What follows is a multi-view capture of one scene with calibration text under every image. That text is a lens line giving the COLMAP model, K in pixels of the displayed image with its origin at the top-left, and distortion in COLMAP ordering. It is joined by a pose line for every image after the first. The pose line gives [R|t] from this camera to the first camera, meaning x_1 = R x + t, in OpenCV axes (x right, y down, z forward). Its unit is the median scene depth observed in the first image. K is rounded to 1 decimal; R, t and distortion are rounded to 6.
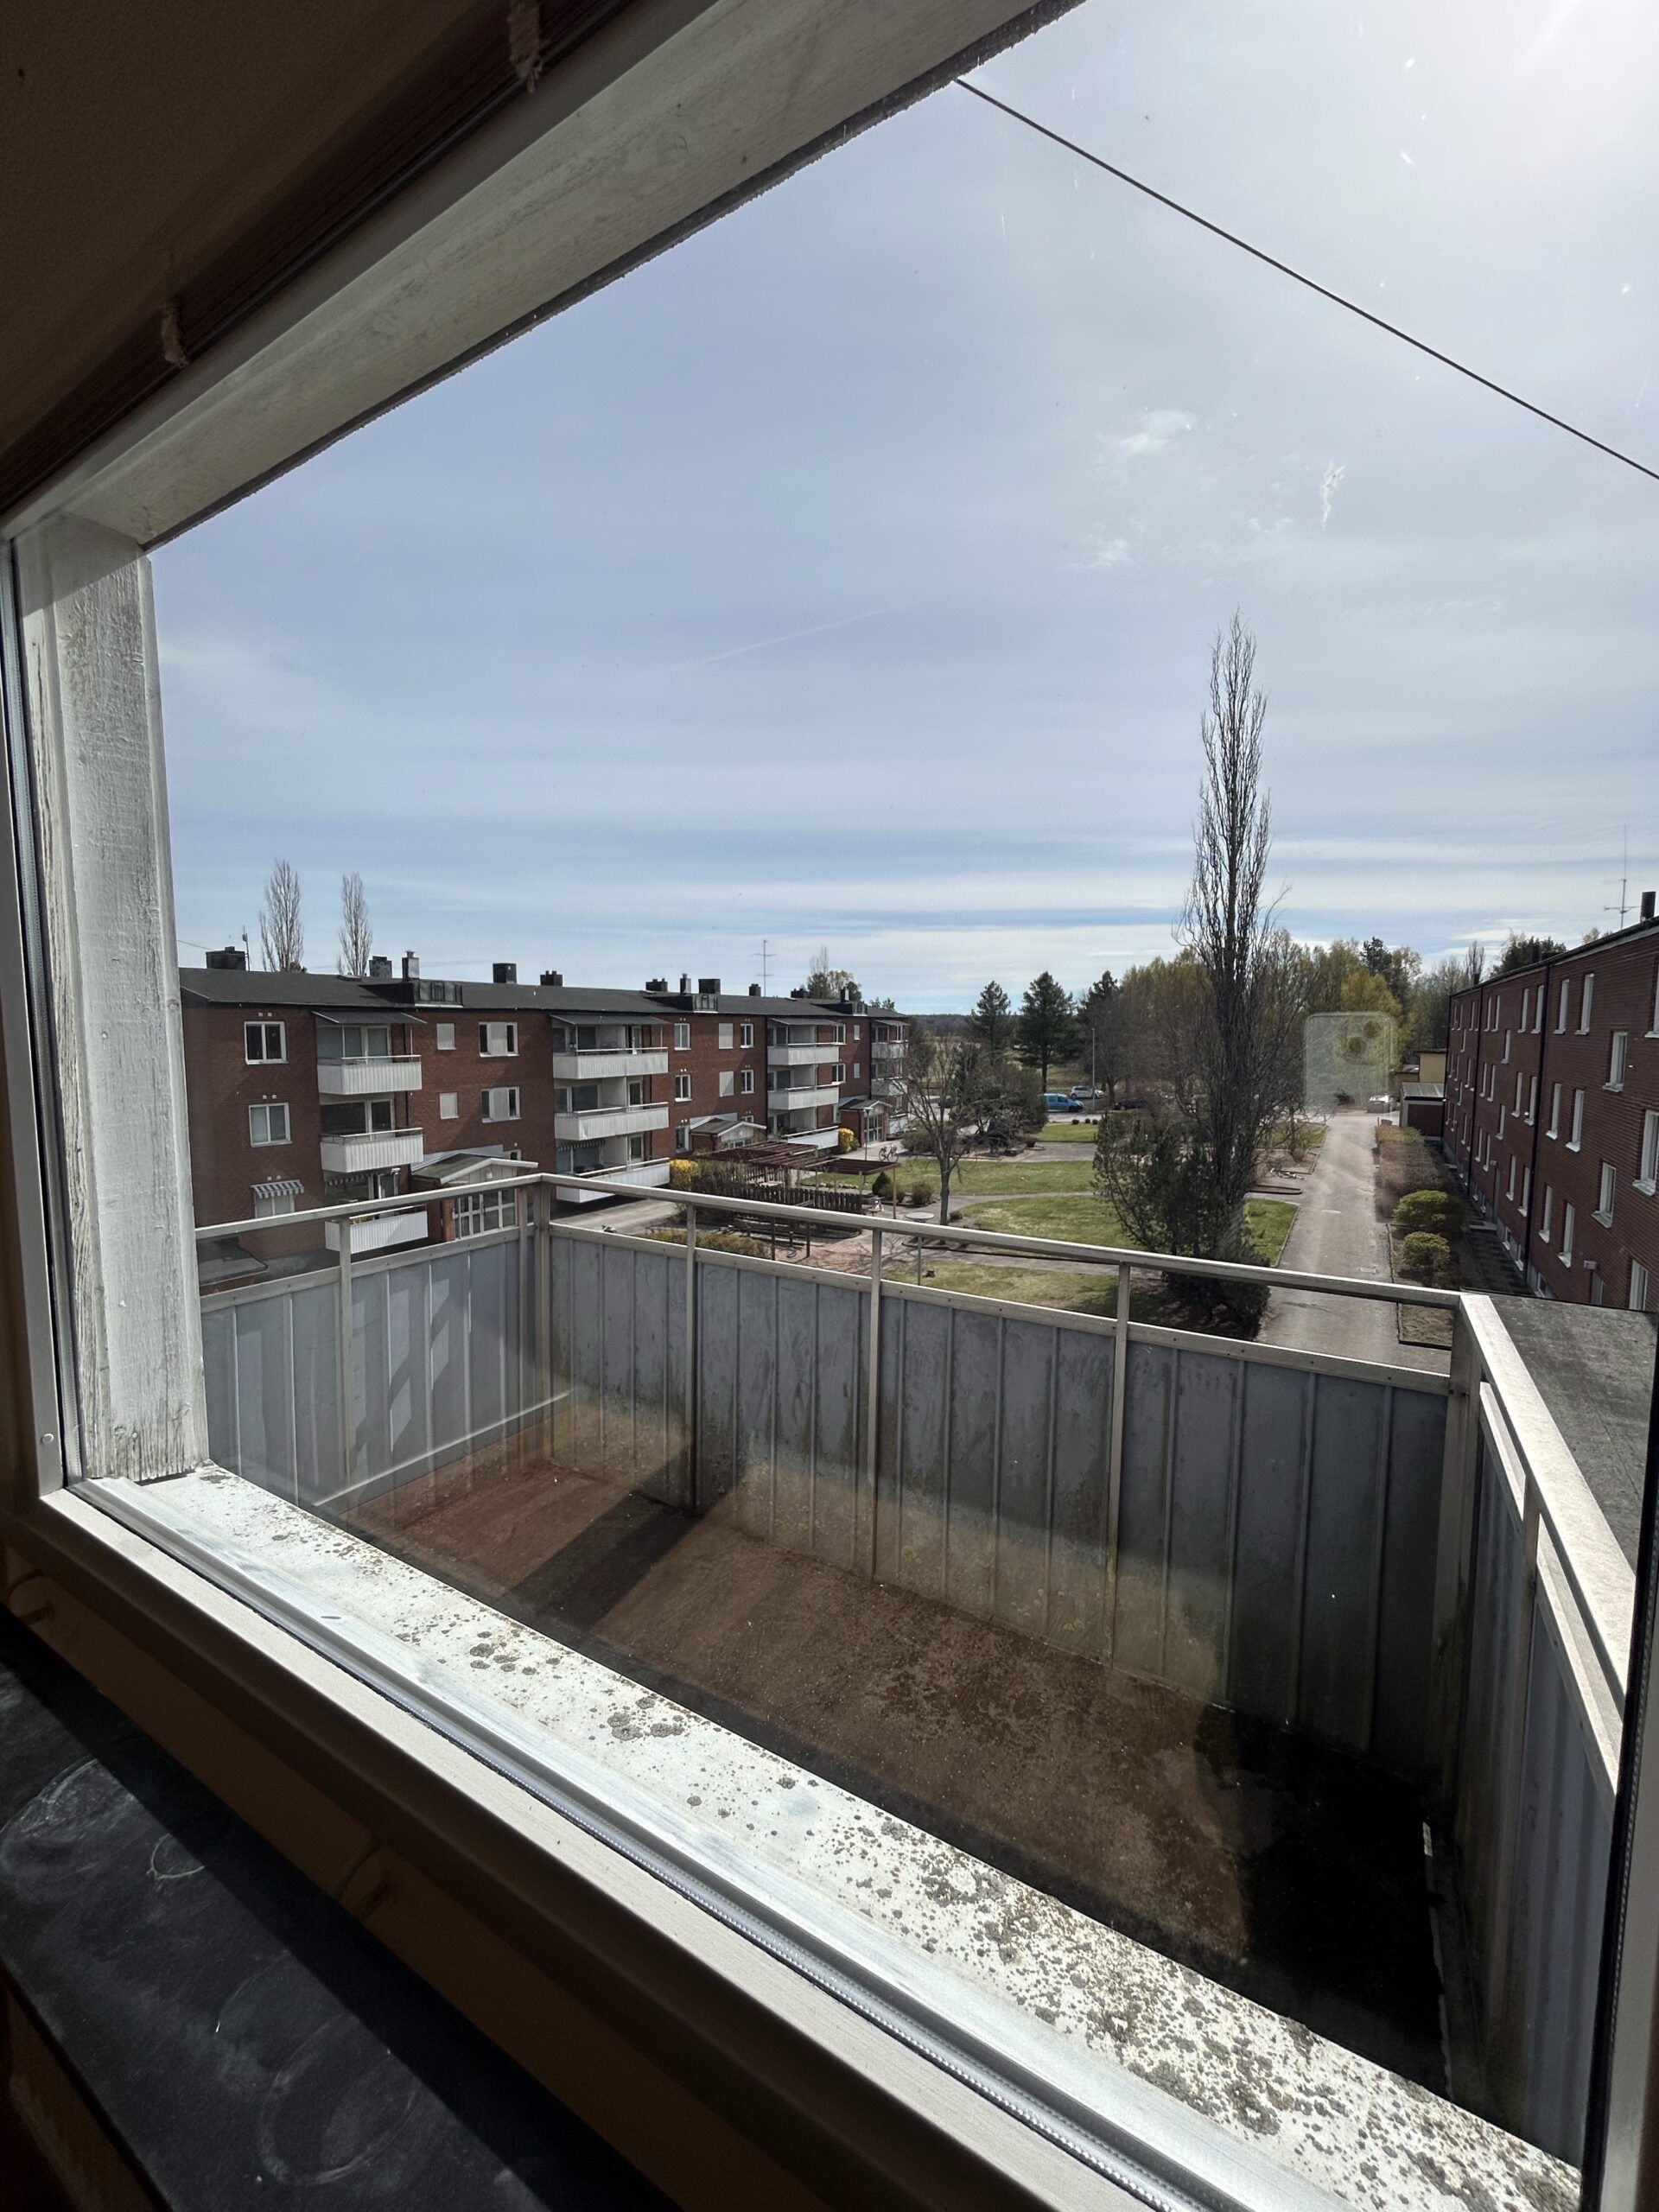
lens RADIAL K [[890.5, 0, 808.3], [0, 890.5, 1106.2], [0, 0, 1]] dist [0.007468, -0.001379]
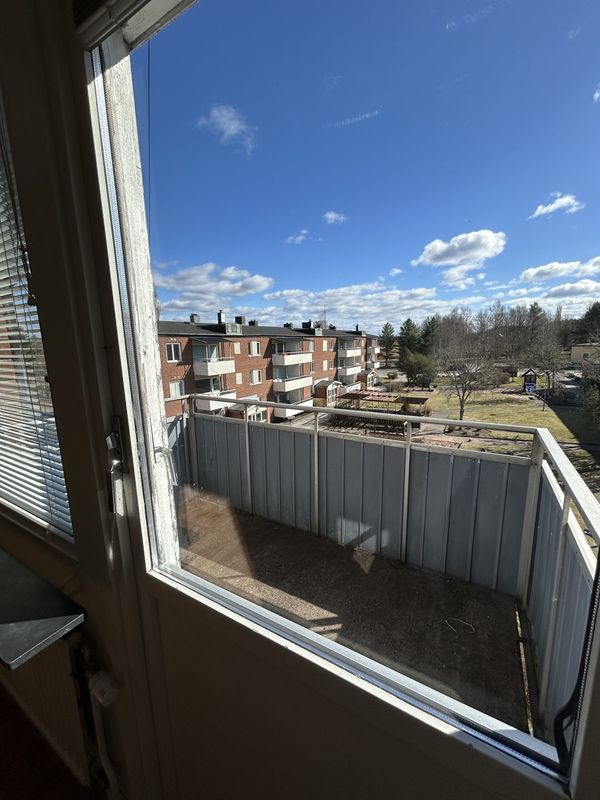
lens RADIAL K [[322.1, 0, 299.8], [0, 322.1, 396.4], [0, 0, 1]] dist [0.007468, -0.001379]
pose [[0.999570, -0.018986, 0.022326, -0.233611], [0.017123, 0.996576, 0.080891, -0.016725], [-0.023785, -0.080474, 0.996473, 0.145274]]
